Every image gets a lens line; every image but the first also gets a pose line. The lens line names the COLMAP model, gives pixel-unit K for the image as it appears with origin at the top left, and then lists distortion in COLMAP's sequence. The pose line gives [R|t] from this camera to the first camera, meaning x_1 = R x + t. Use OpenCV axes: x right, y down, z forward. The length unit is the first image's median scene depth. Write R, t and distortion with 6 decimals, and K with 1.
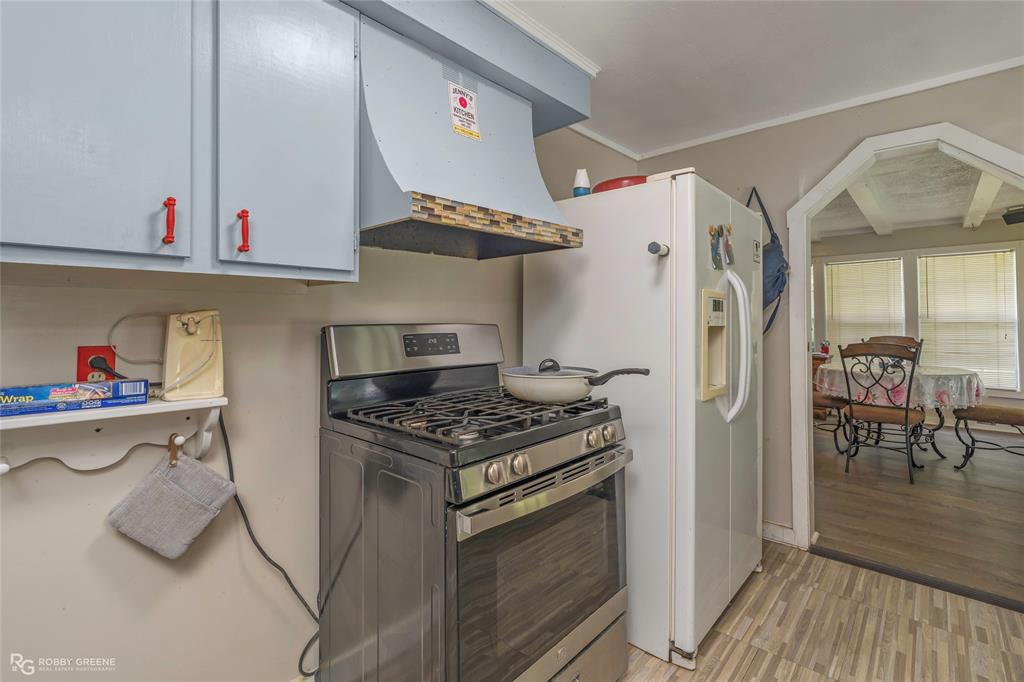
lens RADIAL K [[461.5, 0, 529.8], [0, 461.5, 313.7], [0, 0, 1]] dist [-0.012571, 0.000439]
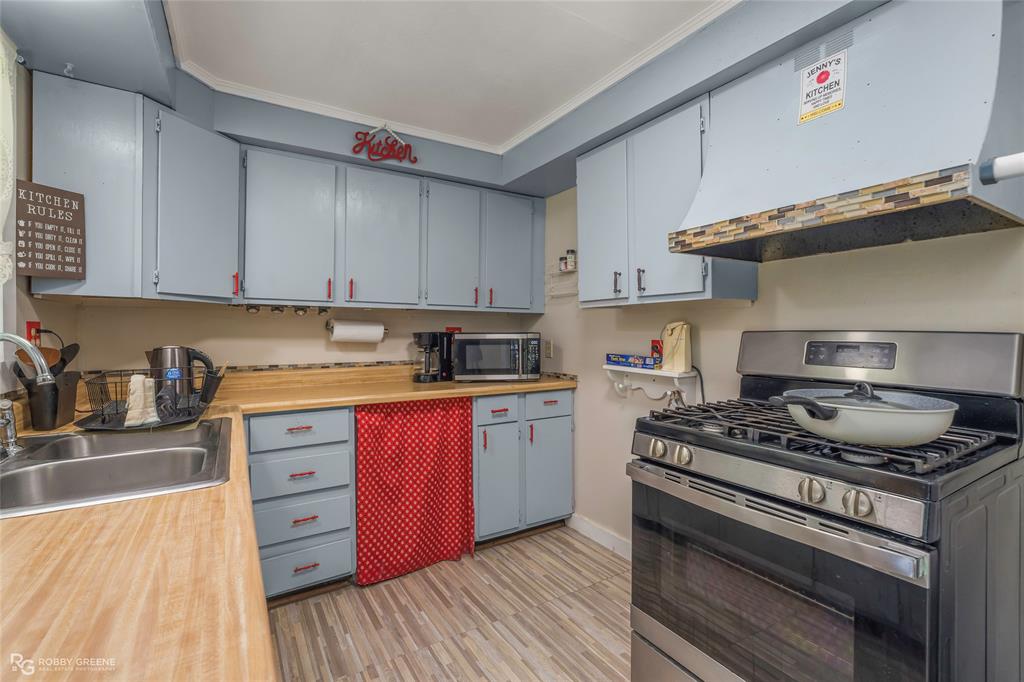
lens RADIAL K [[461.5, 0, 511.0], [0, 461.5, 333.7], [0, 0, 1]] dist [-0.012571, 0.000439]
pose [[-0.290841, 0.014968, -0.956654, 1.003028], [0.019977, 0.999755, 0.009569, 0.007990], [0.956563, -0.016328, -0.291069, 0.789475]]
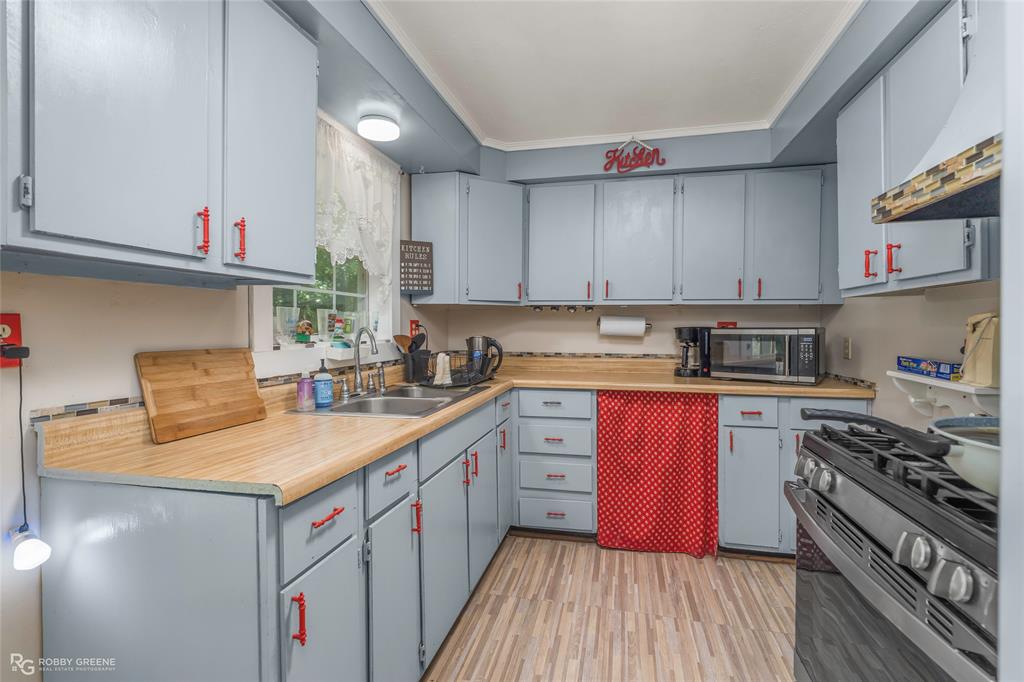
lens RADIAL K [[461.5, 0, 515.0], [0, 461.5, 331.5], [0, 0, 1]] dist [-0.012571, 0.000439]
pose [[-0.882244, 0.015609, -0.470534, 0.803864], [0.016435, 0.999862, 0.002353, 0.016225], [0.470506, -0.005657, -0.882379, 1.285245]]
